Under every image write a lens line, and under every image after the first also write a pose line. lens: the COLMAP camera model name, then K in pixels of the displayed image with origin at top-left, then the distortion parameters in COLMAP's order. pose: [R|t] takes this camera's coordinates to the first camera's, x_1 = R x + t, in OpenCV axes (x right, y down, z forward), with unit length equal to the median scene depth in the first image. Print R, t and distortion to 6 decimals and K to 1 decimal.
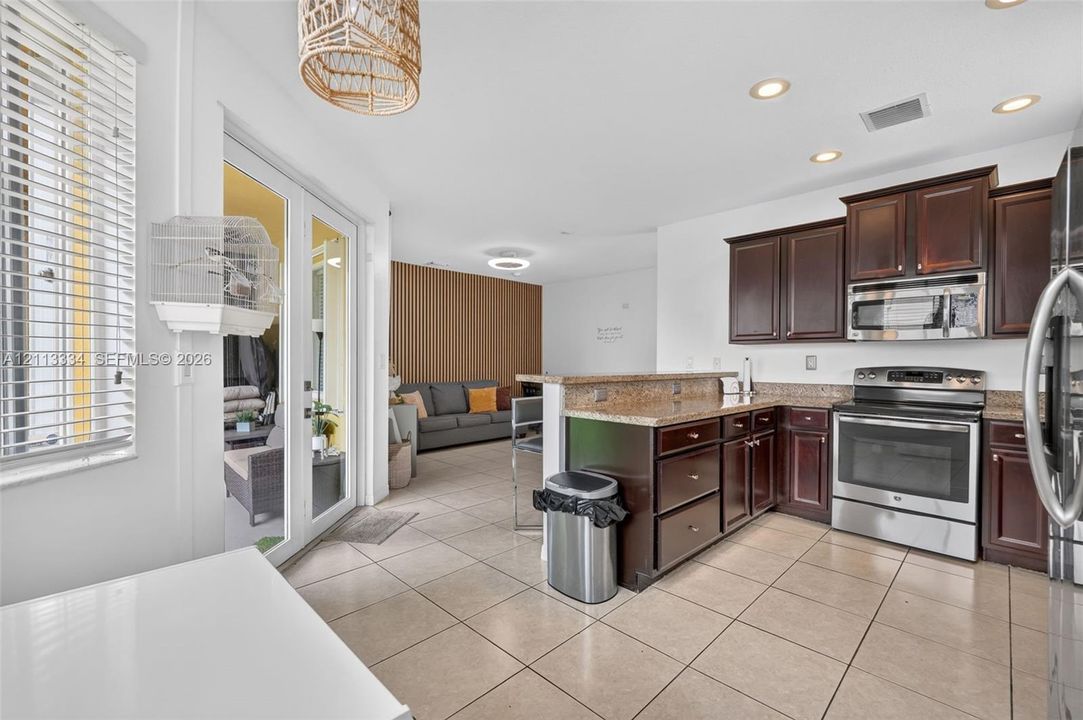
lens RADIAL K [[463.9, 0, 542.4], [0, 463.9, 360.1], [0, 0, 1]] dist [-0.004955, 0.001088]
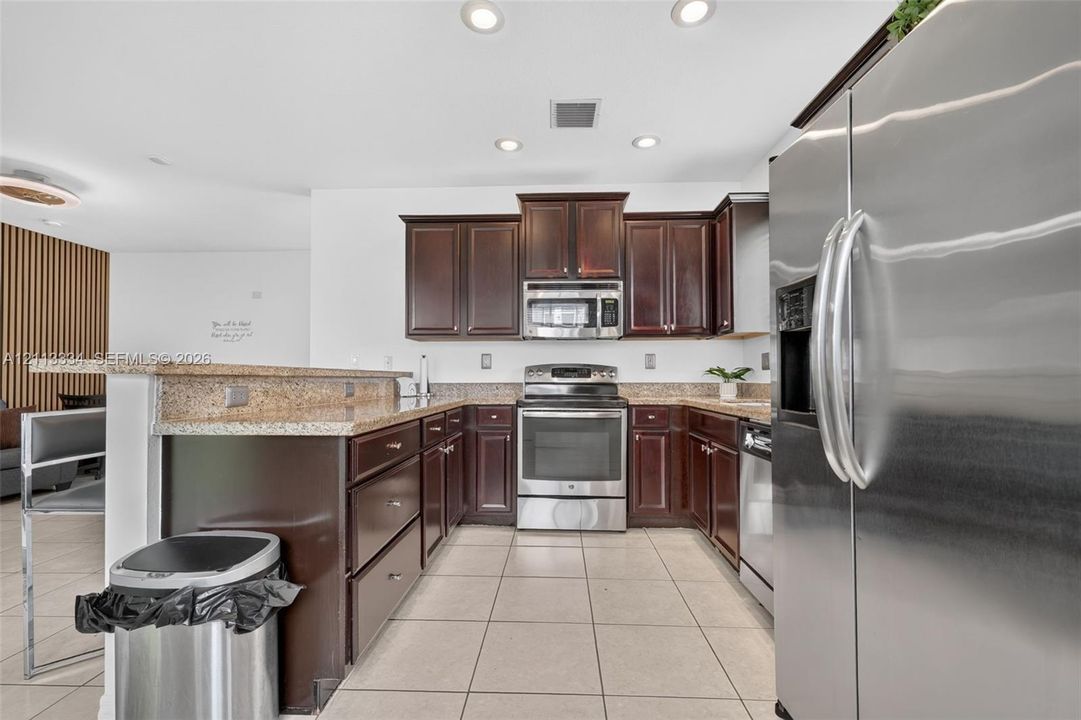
lens RADIAL K [[463.0, 0, 542.0], [0, 463.0, 368.0], [0, 0, 1]] dist [-0.004955, 0.001088]
pose [[0.729971, 0.007915, 0.683433, 0.003564], [0.006133, 0.999817, -0.018129, 0.047473], [-0.683451, 0.017425, 0.729788, 0.264039]]
